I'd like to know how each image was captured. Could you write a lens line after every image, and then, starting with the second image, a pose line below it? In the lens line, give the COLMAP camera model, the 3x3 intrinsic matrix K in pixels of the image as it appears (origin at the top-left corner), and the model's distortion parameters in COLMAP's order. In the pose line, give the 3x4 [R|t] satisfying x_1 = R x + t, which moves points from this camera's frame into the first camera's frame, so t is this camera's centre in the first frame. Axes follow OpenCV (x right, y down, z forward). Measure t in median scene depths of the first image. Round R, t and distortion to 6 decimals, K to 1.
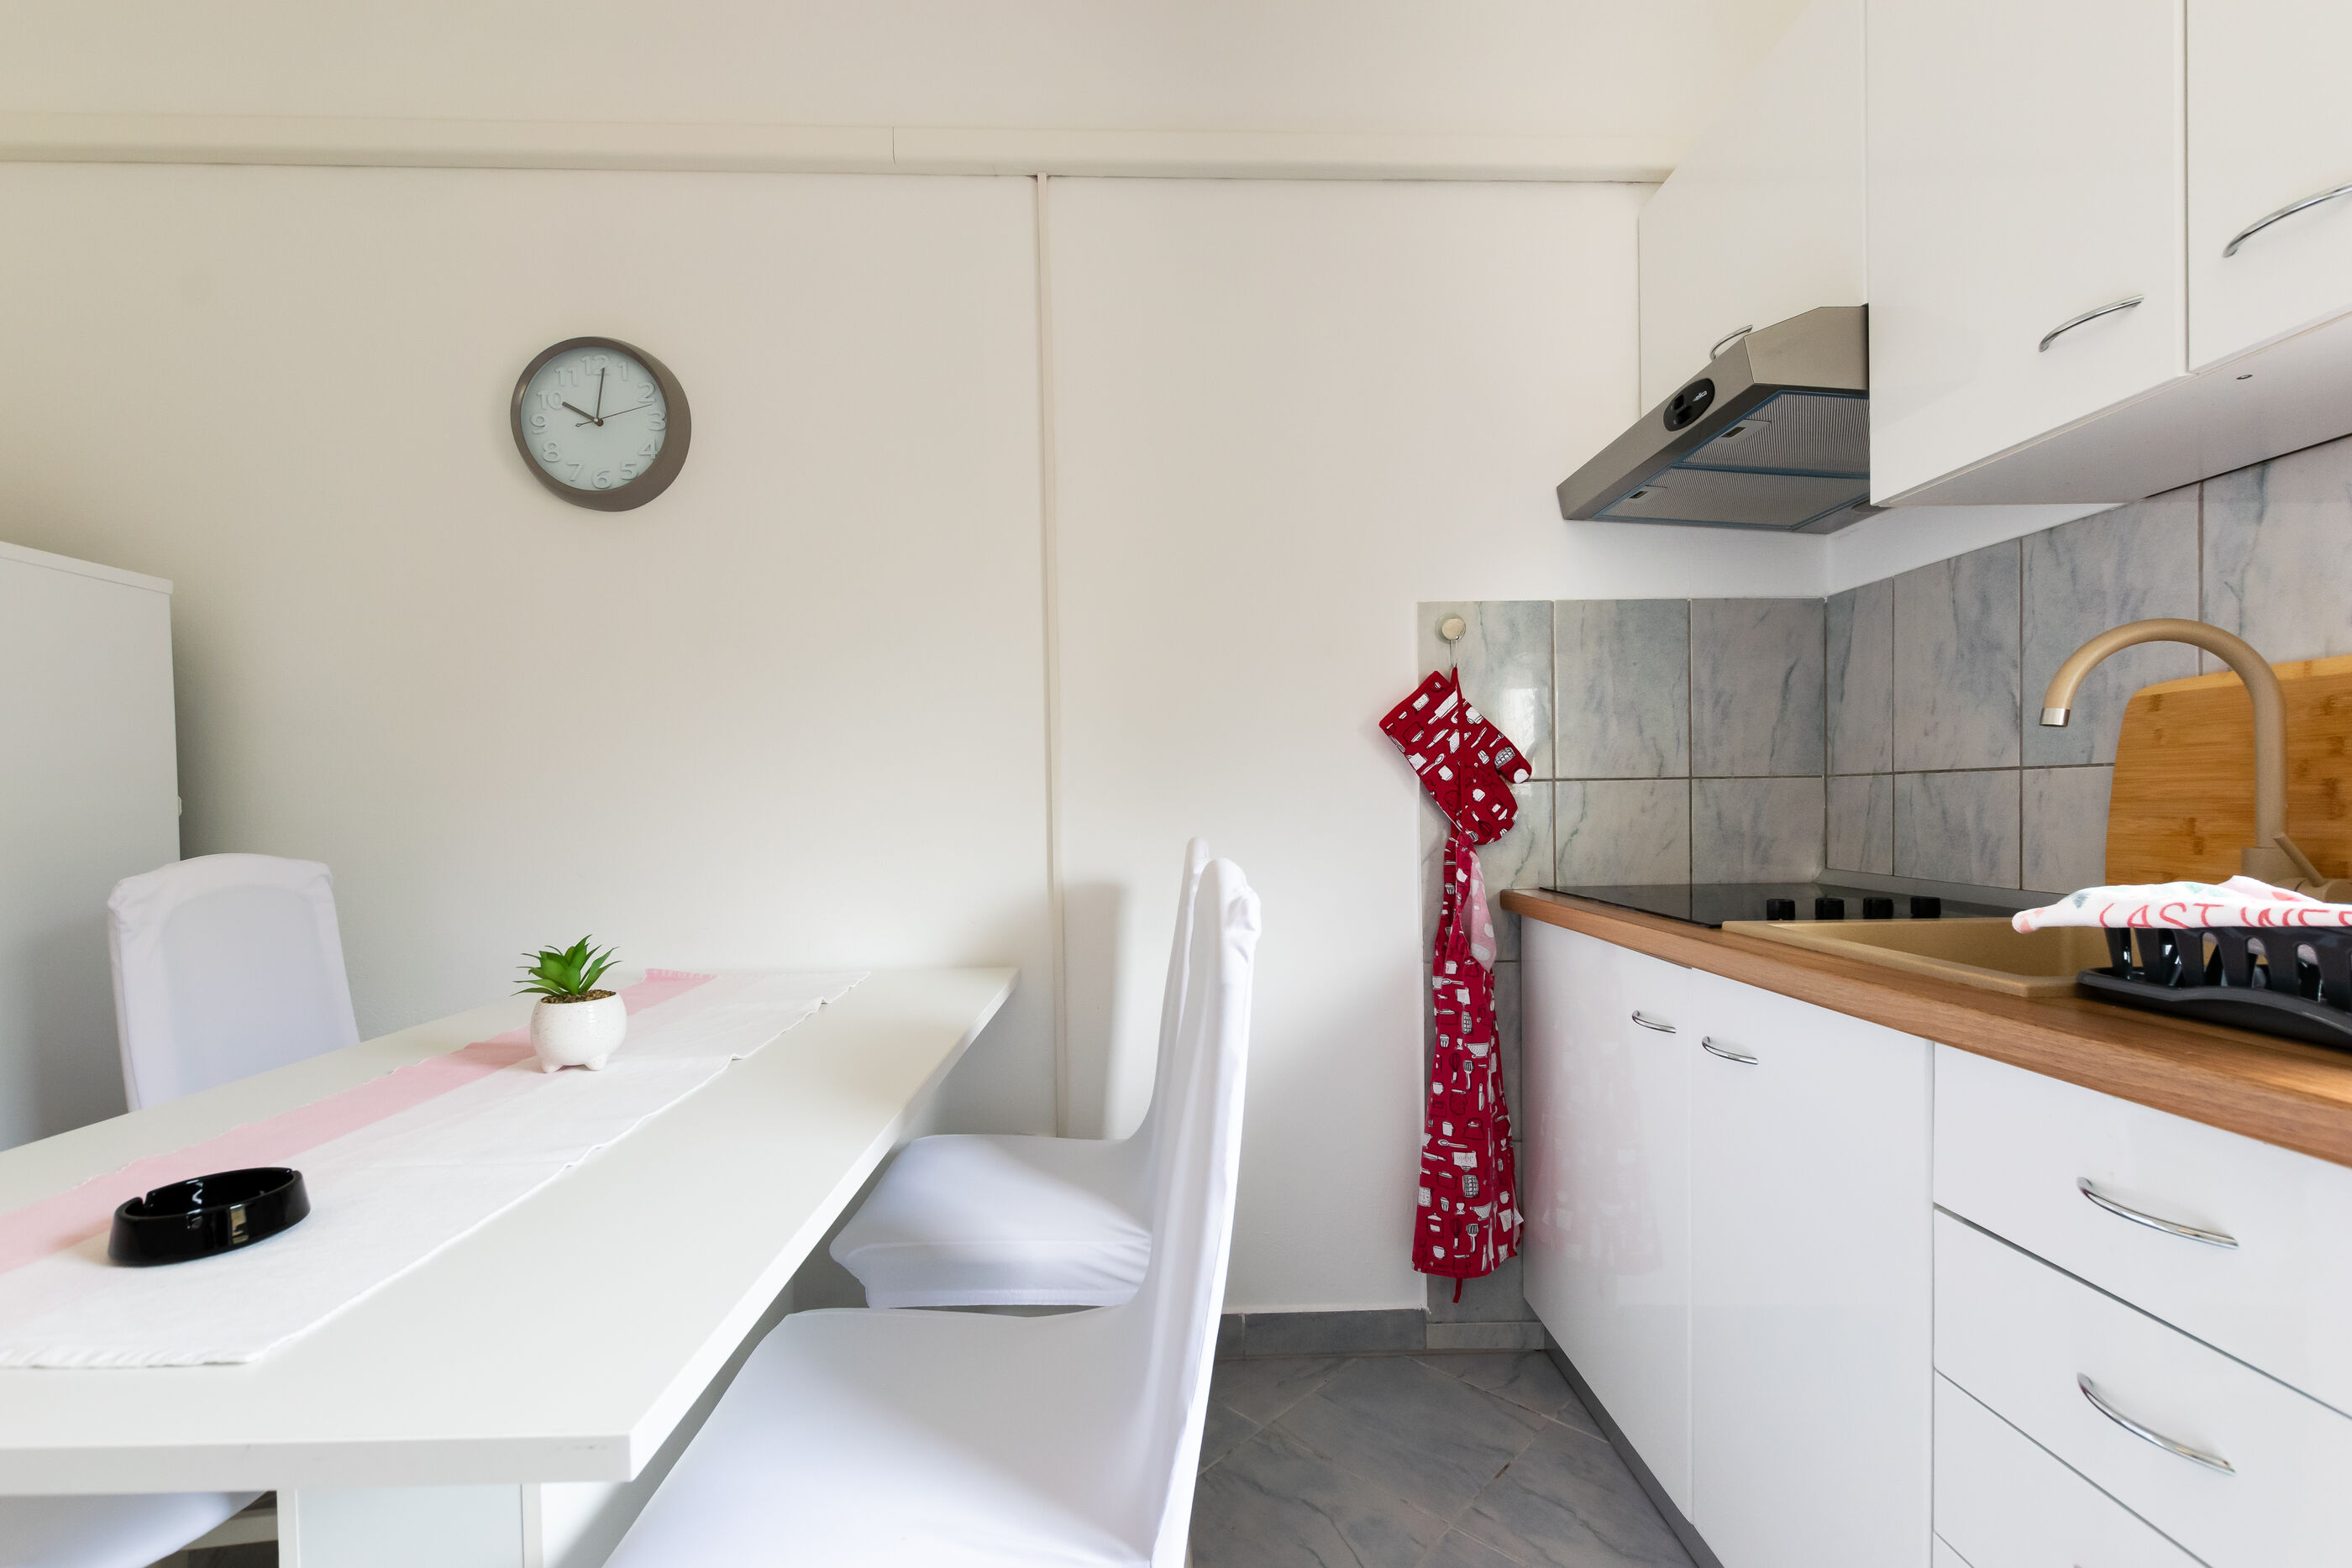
lens RADIAL K [[1021.8, 0, 1174.1], [0, 1021.8, 820.5], [0, 0, 1]] dist [0.001394, -0.000471]
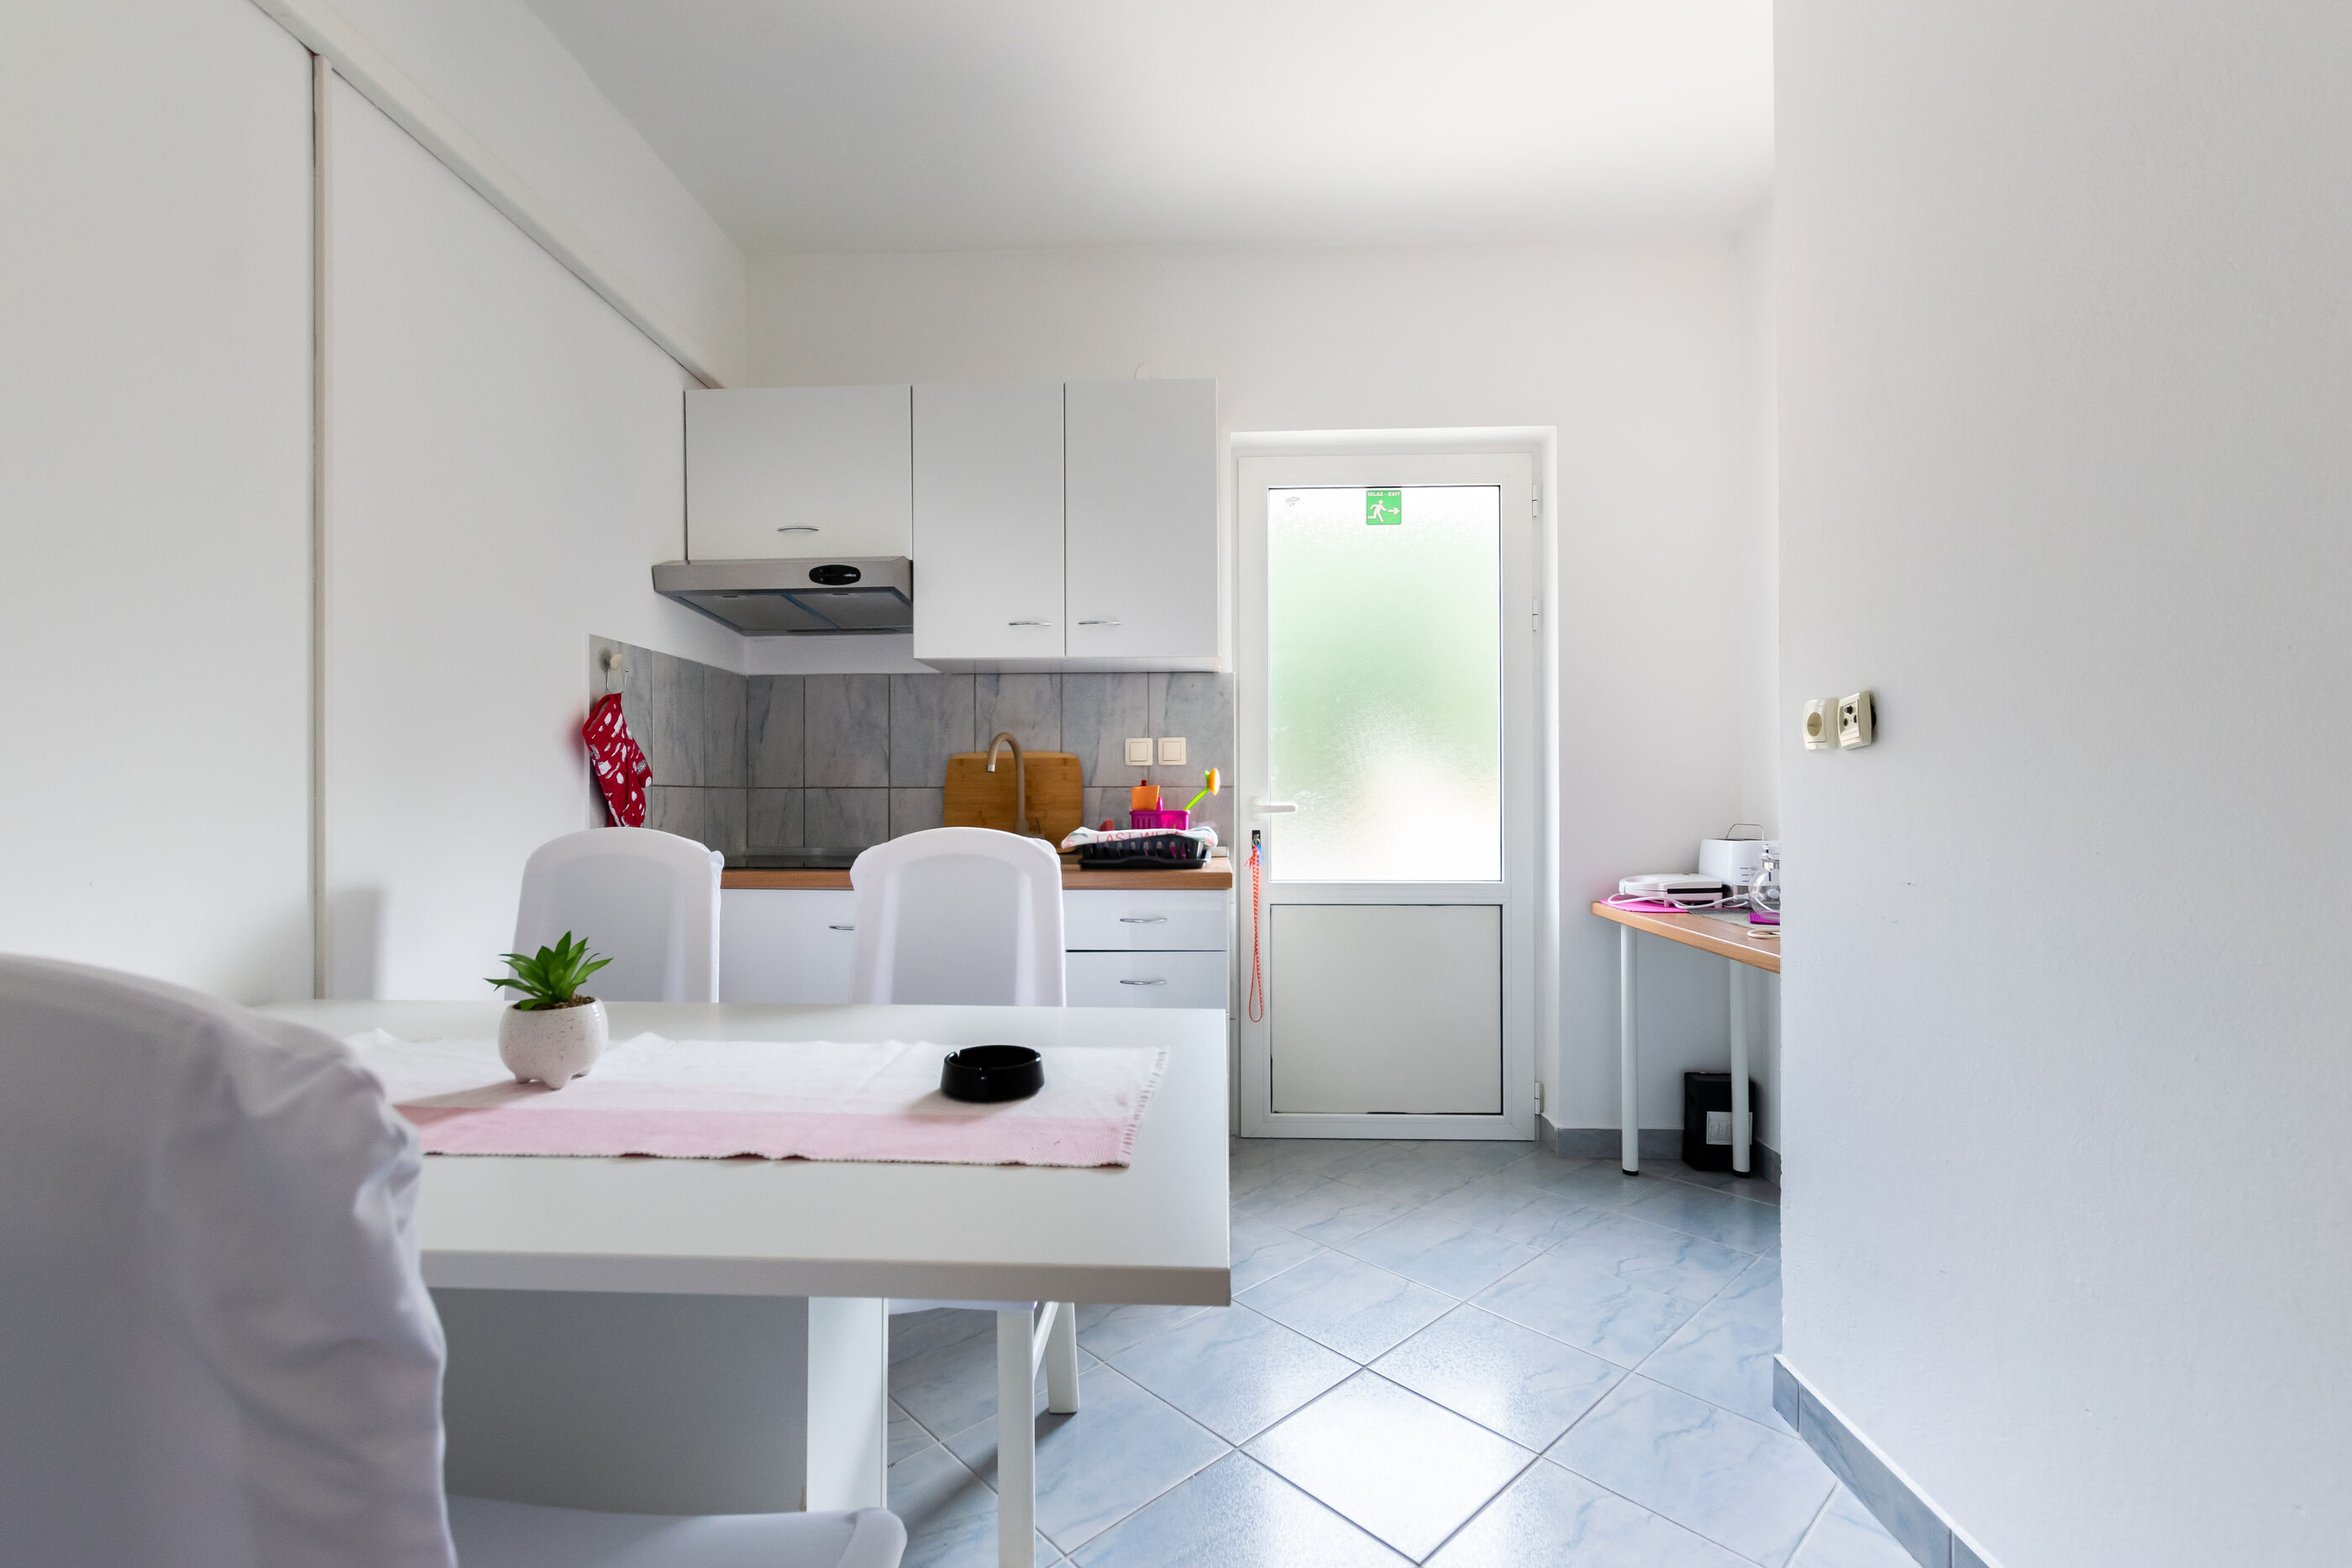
lens RADIAL K [[1013.3, 0, 1176.0], [0, 1013.3, 784.0], [0, 0, 1]] dist [0.000752, 0.000061]
pose [[0.061080, 0.030388, 0.997670, -0.960020], [0.018985, 0.999320, -0.031601, 0.013478], [-0.997952, 0.020871, 0.060462, 0.259706]]
